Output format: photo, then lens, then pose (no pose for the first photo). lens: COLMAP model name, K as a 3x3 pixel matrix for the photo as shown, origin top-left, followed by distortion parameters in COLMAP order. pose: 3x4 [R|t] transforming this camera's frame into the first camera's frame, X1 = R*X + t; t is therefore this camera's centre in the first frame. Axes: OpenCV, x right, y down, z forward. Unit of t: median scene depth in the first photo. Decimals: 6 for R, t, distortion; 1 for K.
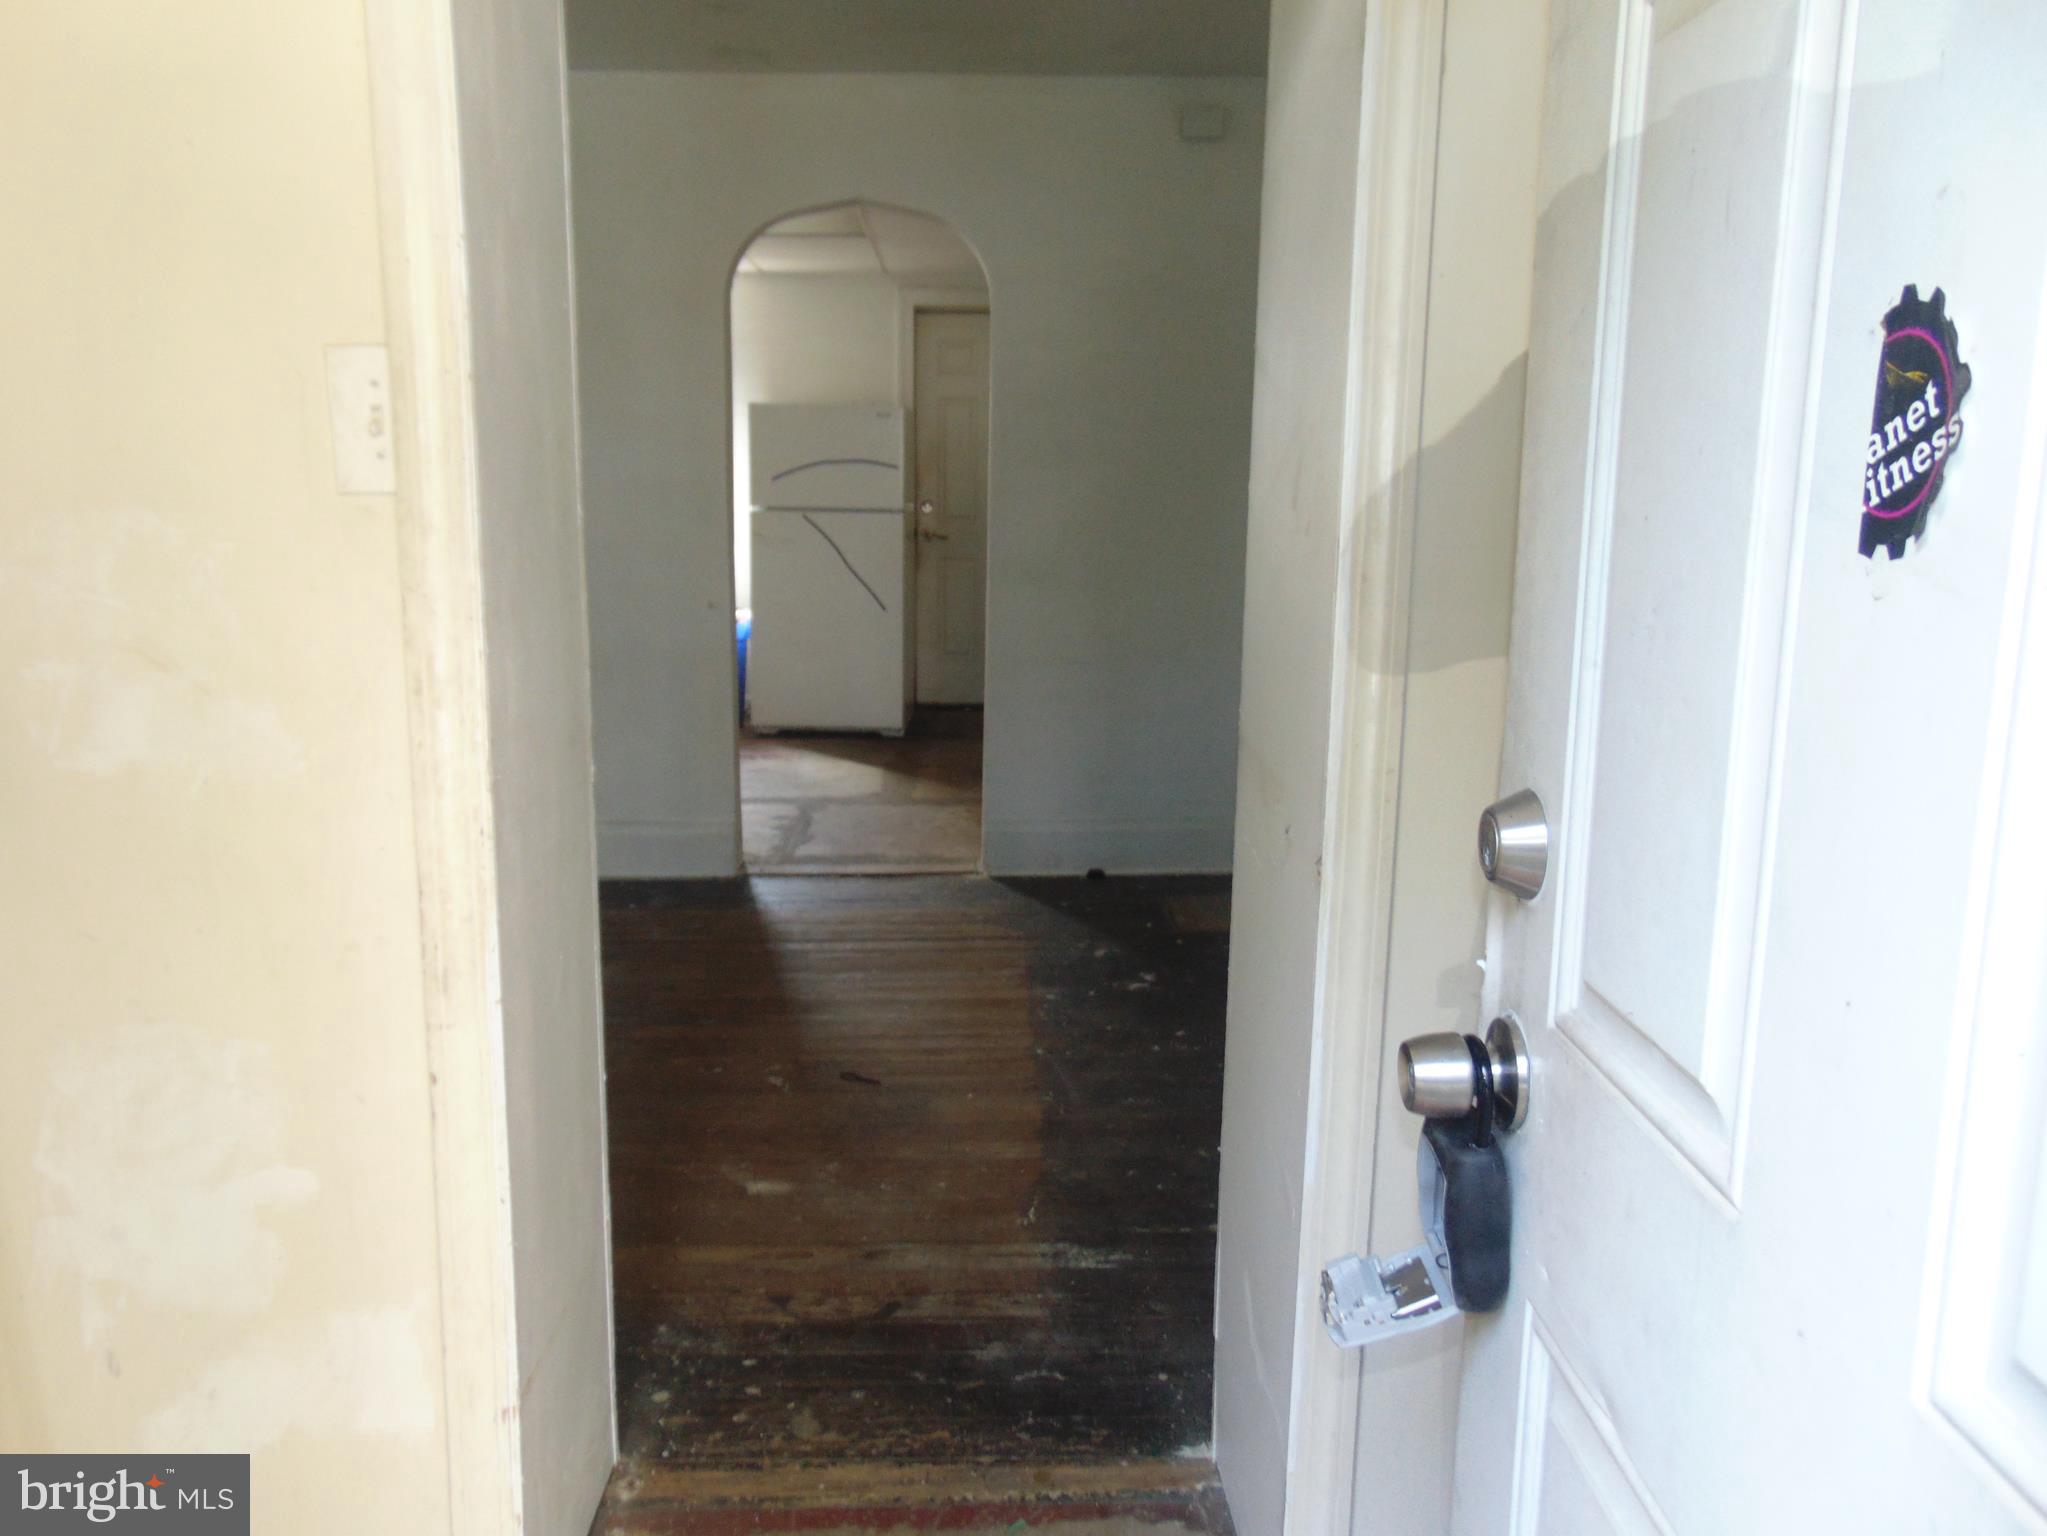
lens RADIAL K [[1554.3, 0, 1023.5], [0, 1554.3, 768.0], [0, 0, 1]] dist [-0.016534, 0.058716]
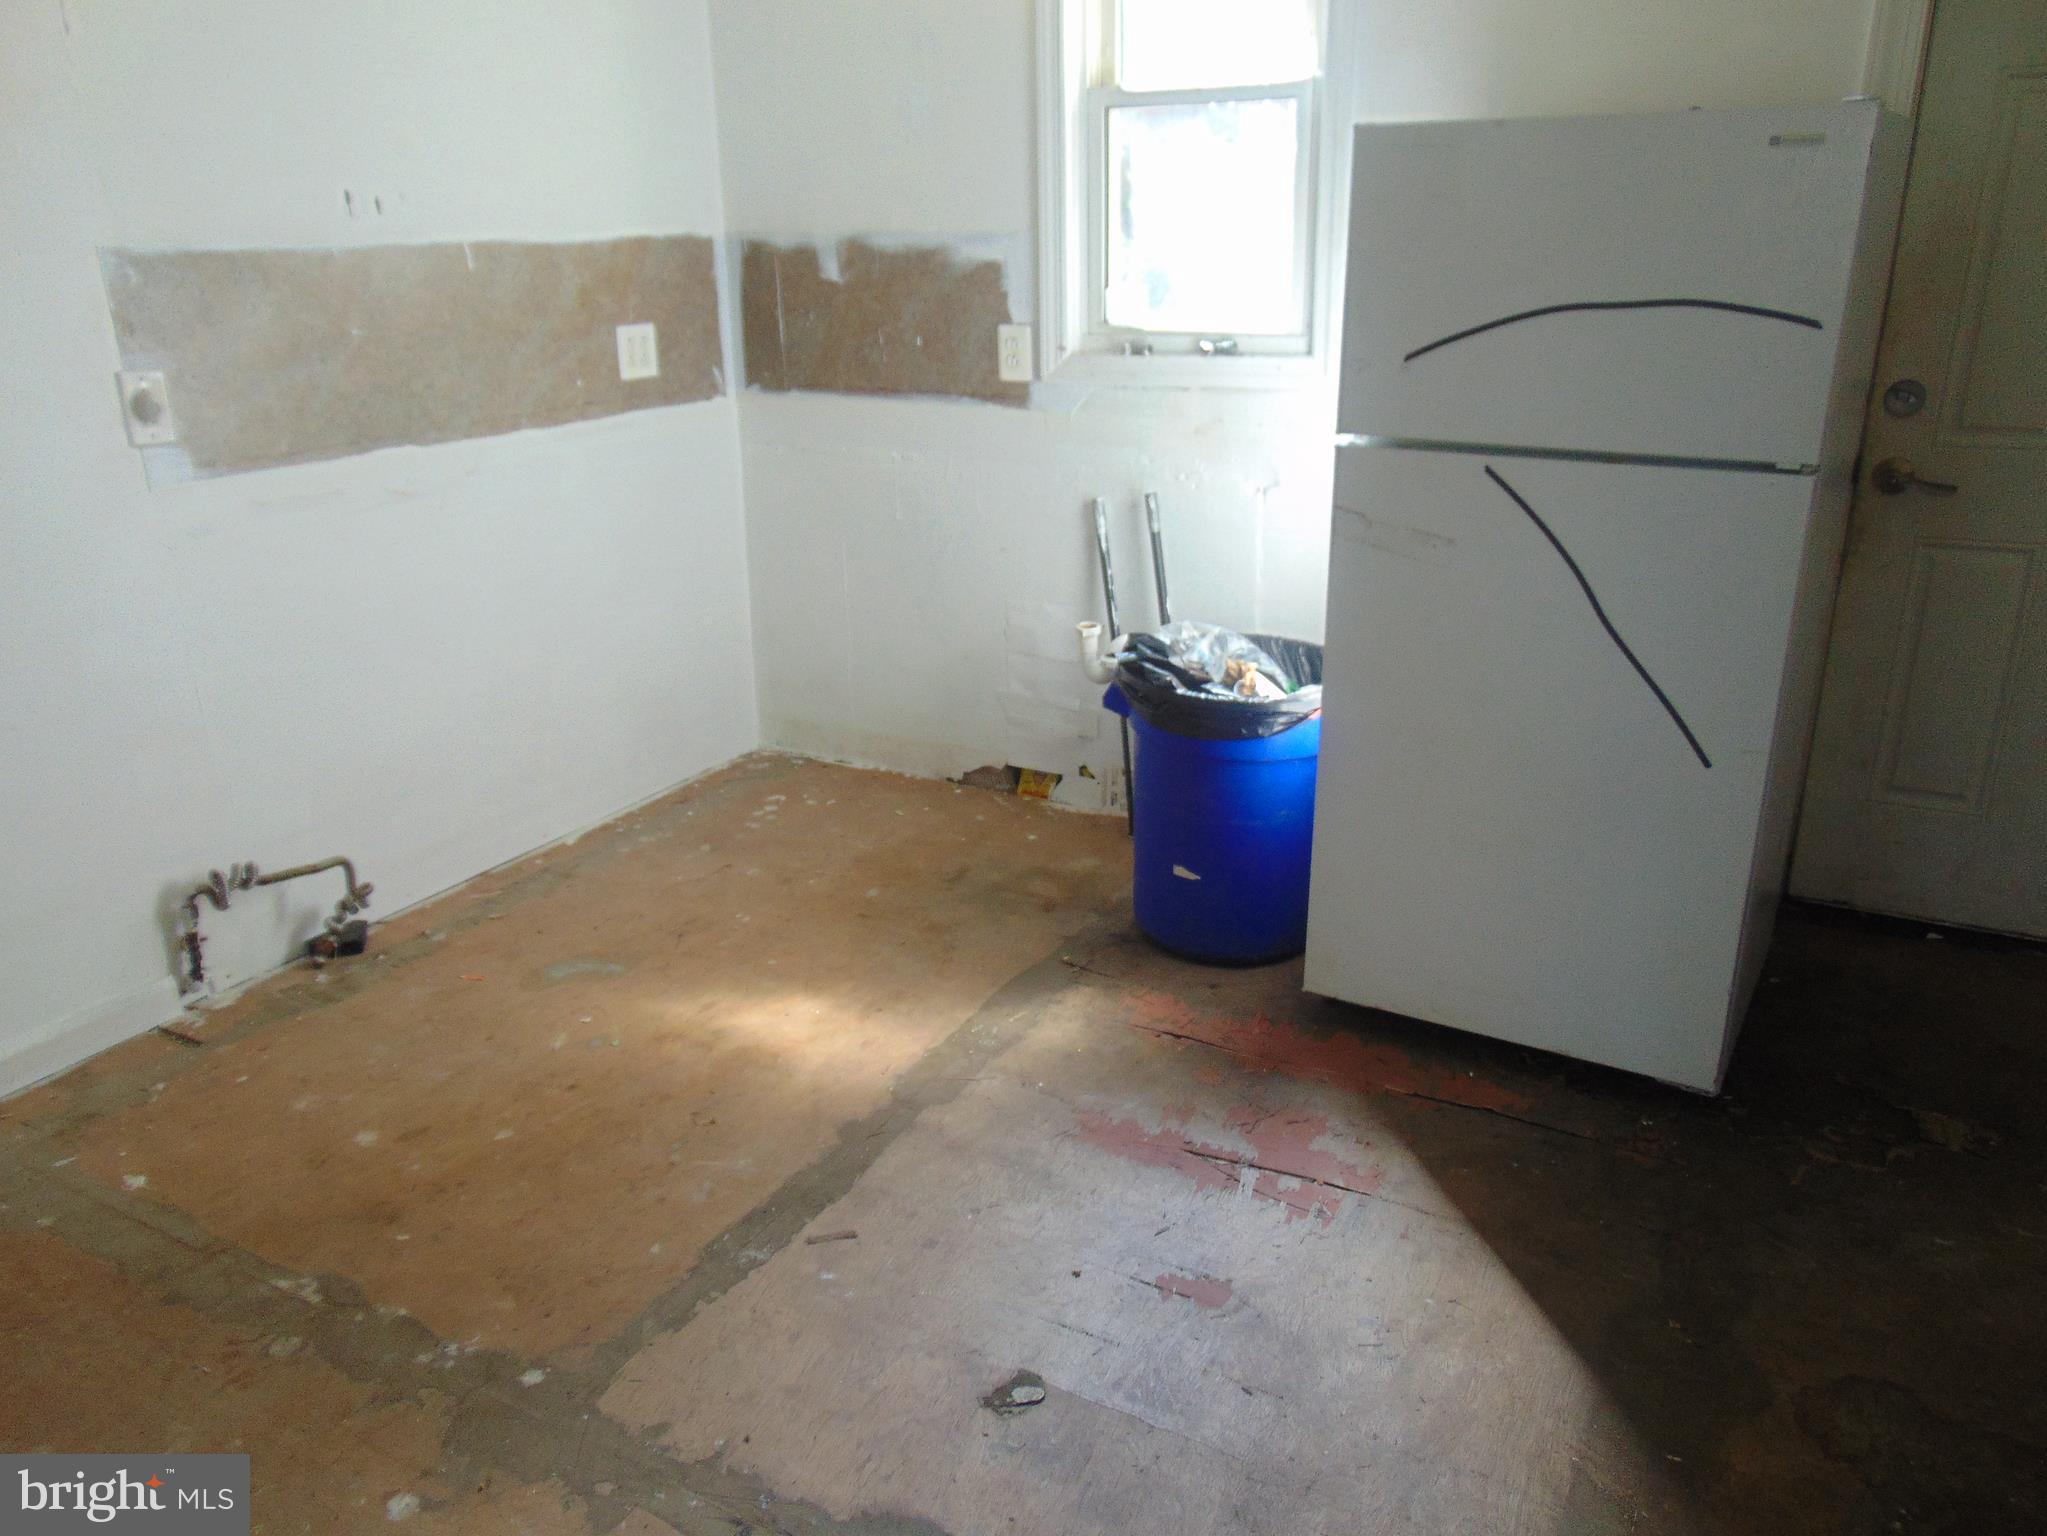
lens RADIAL K [[1554.3, 0, 1023.5], [0, 1554.3, 768.0], [0, 0, 1]] dist [-0.016534, 0.058716]
pose [[0.854009, 0.140900, -0.500815, -0.058930], [-0.073323, 0.985617, 0.152263, -0.169870], [0.515066, -0.093312, 0.852056, 0.783509]]
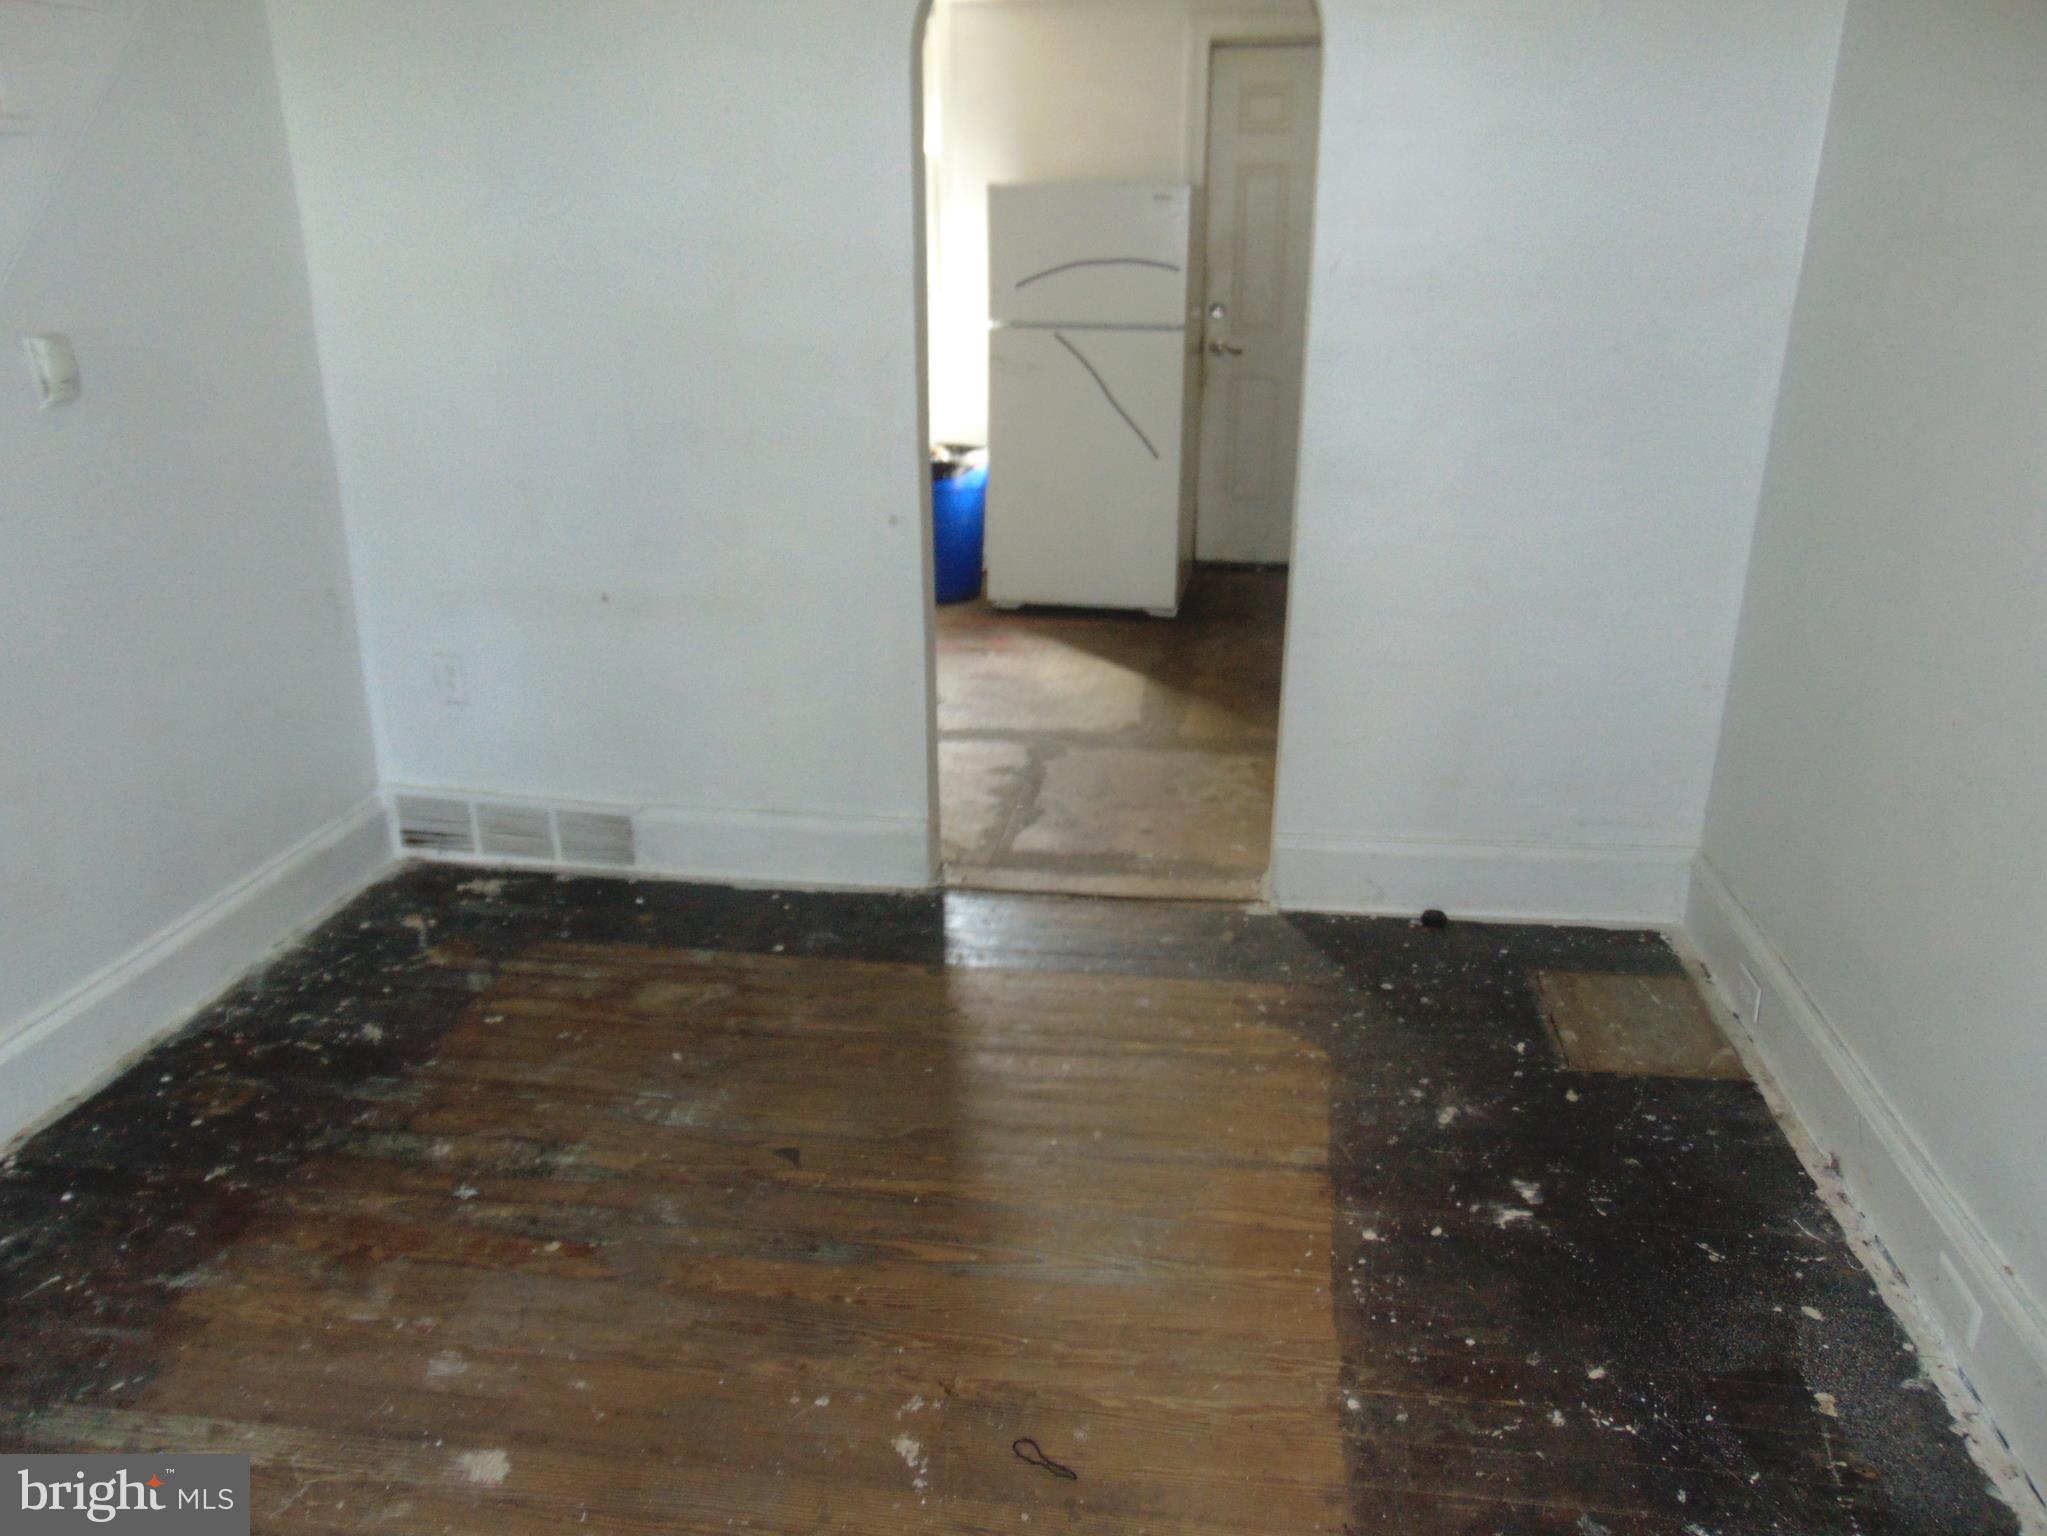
lens RADIAL K [[1554.3, 0, 1023.5], [0, 1554.3, 768.0], [0, 0, 1]] dist [-0.016534, 0.058716]
pose [[0.982899, 0.046509, -0.178177, -0.010960], [-0.017824, 0.987065, 0.159326, -0.087853], [0.183283, -0.153426, 0.971014, 0.256564]]
